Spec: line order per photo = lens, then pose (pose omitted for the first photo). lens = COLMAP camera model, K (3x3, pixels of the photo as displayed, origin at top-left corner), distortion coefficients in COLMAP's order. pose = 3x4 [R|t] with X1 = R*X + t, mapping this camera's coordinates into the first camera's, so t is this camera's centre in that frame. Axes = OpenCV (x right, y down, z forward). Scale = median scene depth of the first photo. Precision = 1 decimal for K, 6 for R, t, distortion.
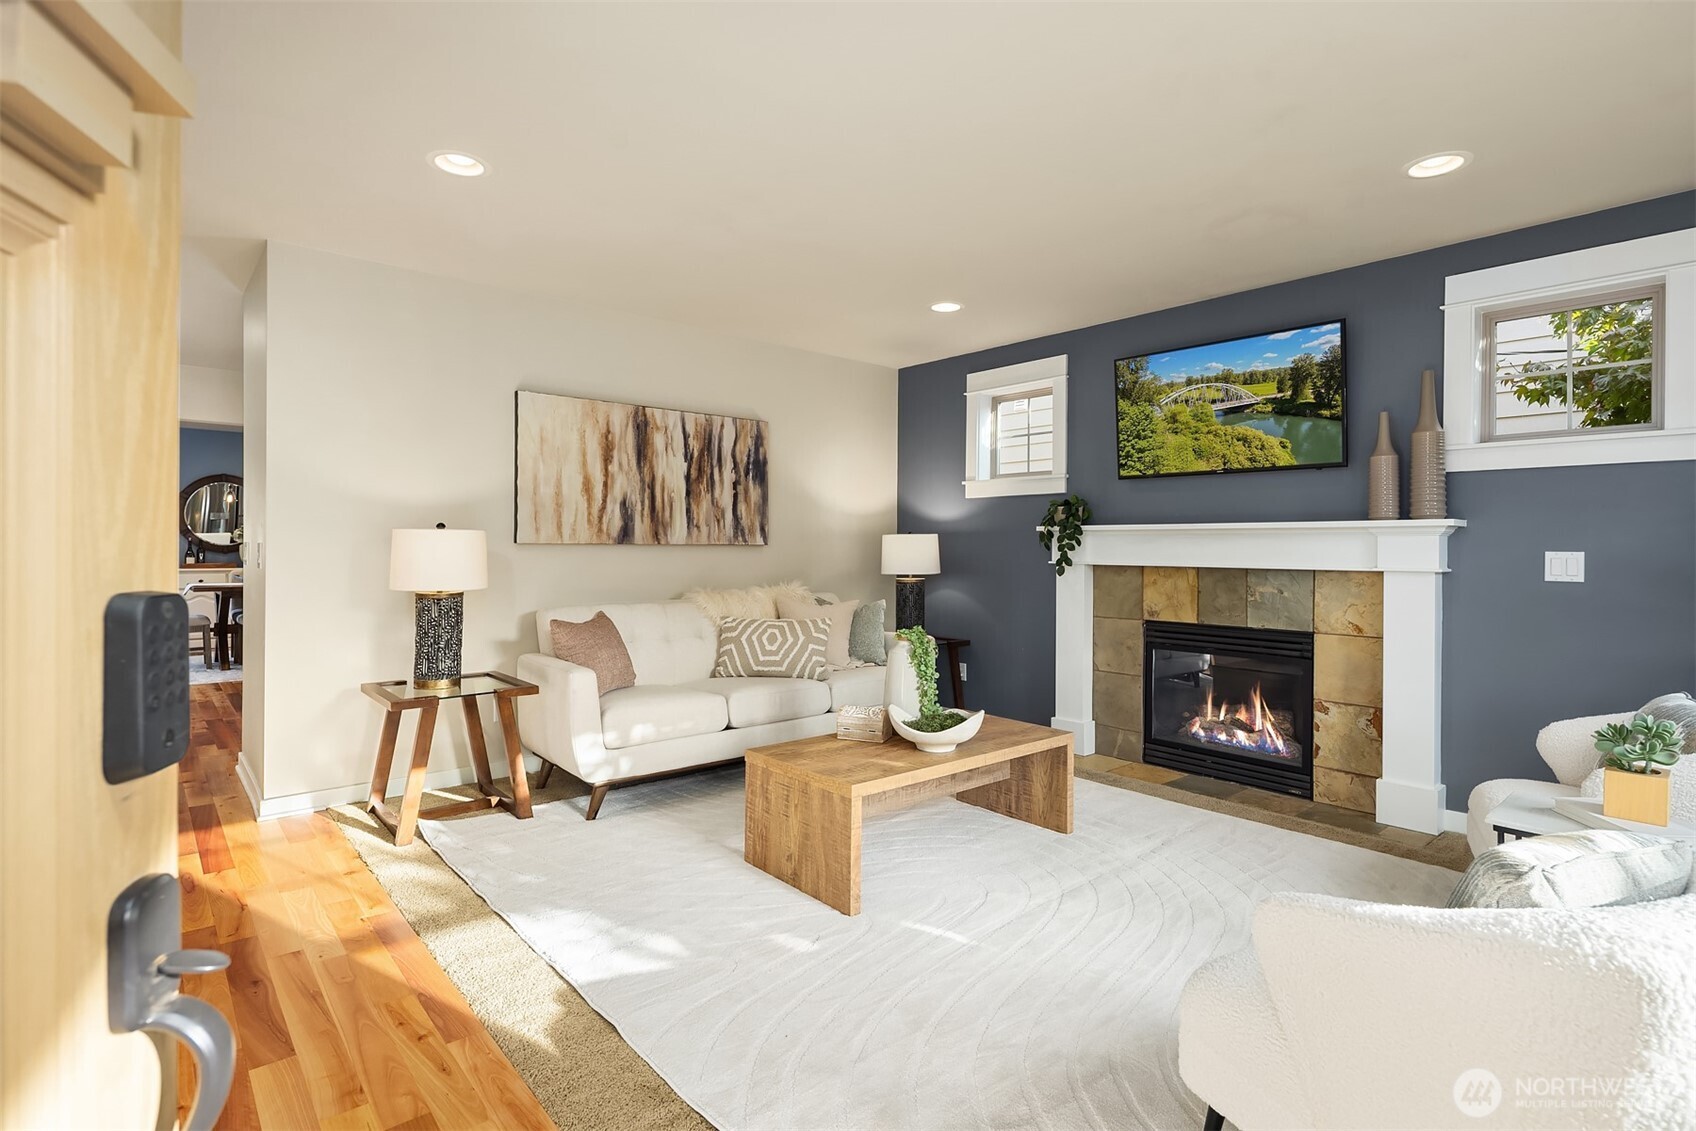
lens RADIAL K [[829.1, 0, 869.0], [0, 829.1, 553.0], [0, 0, 1]] dist [0.000837, -0.006011]
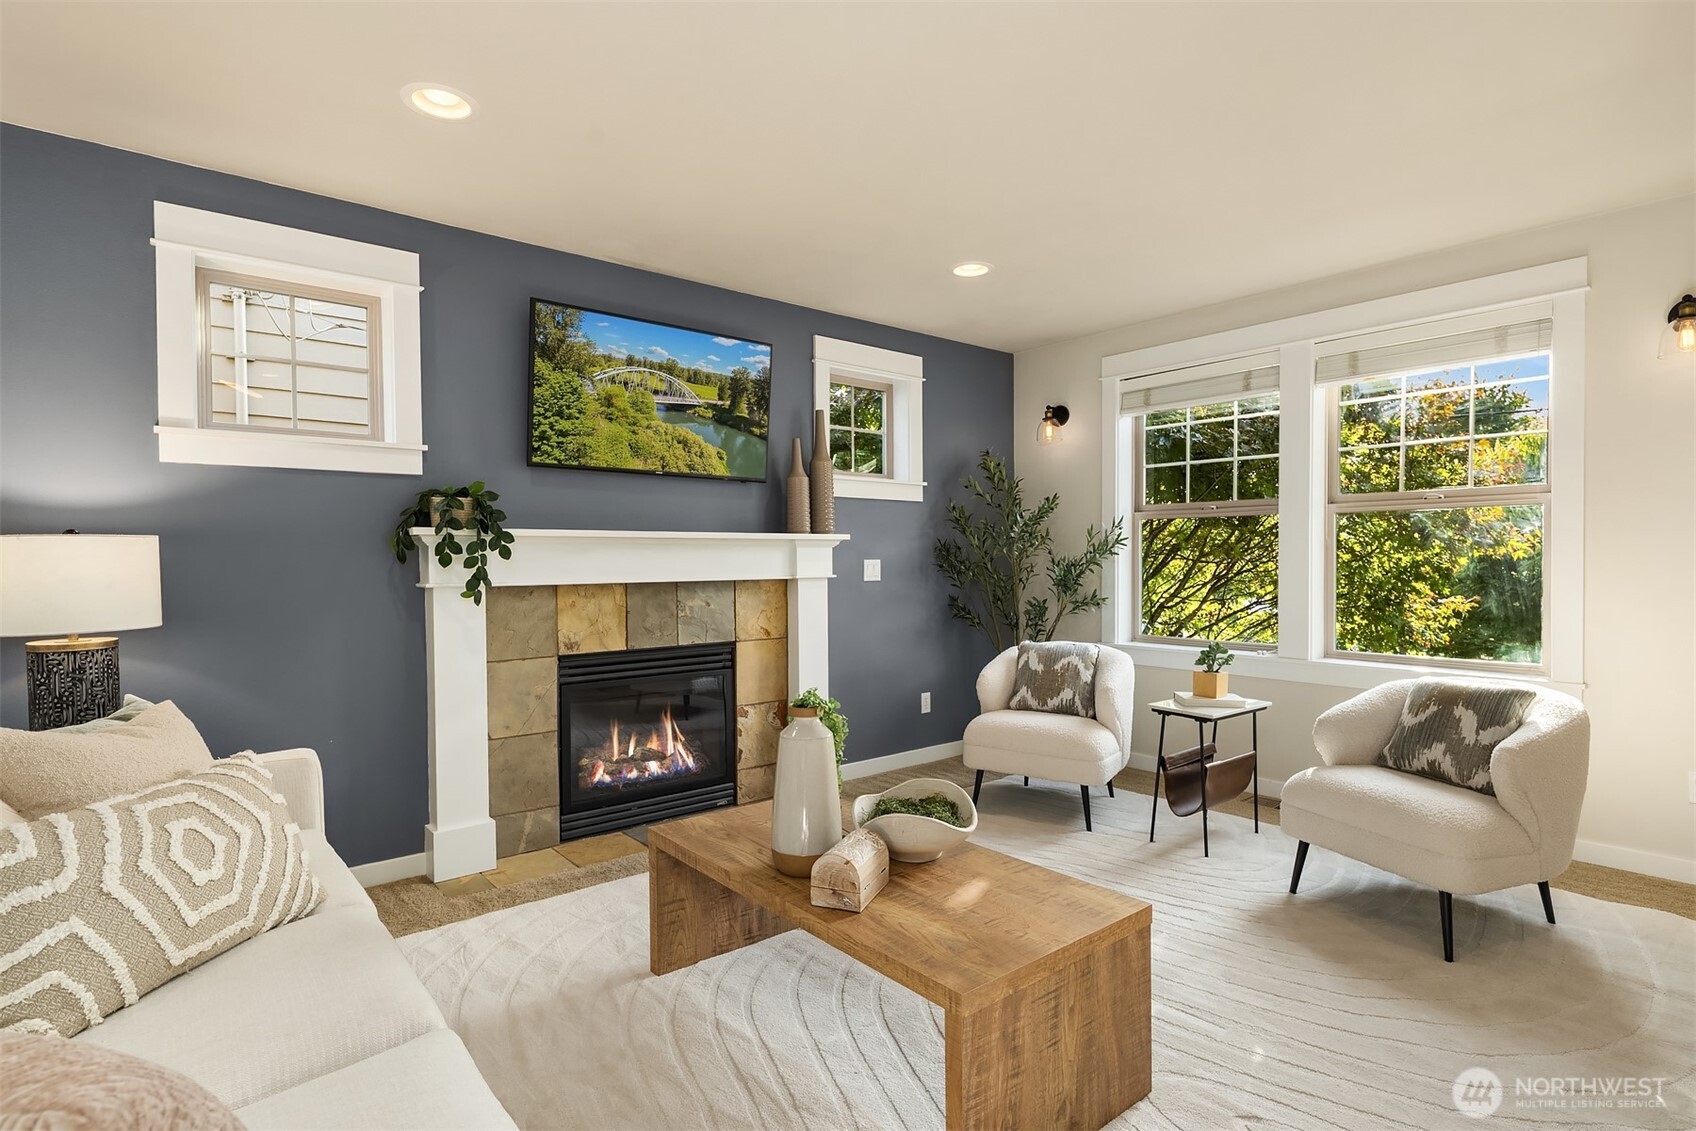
lens RADIAL K [[840.1, 0, 844.9], [0, 840.1, 581.1], [0, 0, 1]] dist [0.002394, -0.000495]
pose [[0.069152, -0.041525, 0.996742, -0.431727], [0.007820, 0.999125, 0.041082, -0.018386], [-0.997575, 0.004954, 0.069416, 0.700968]]
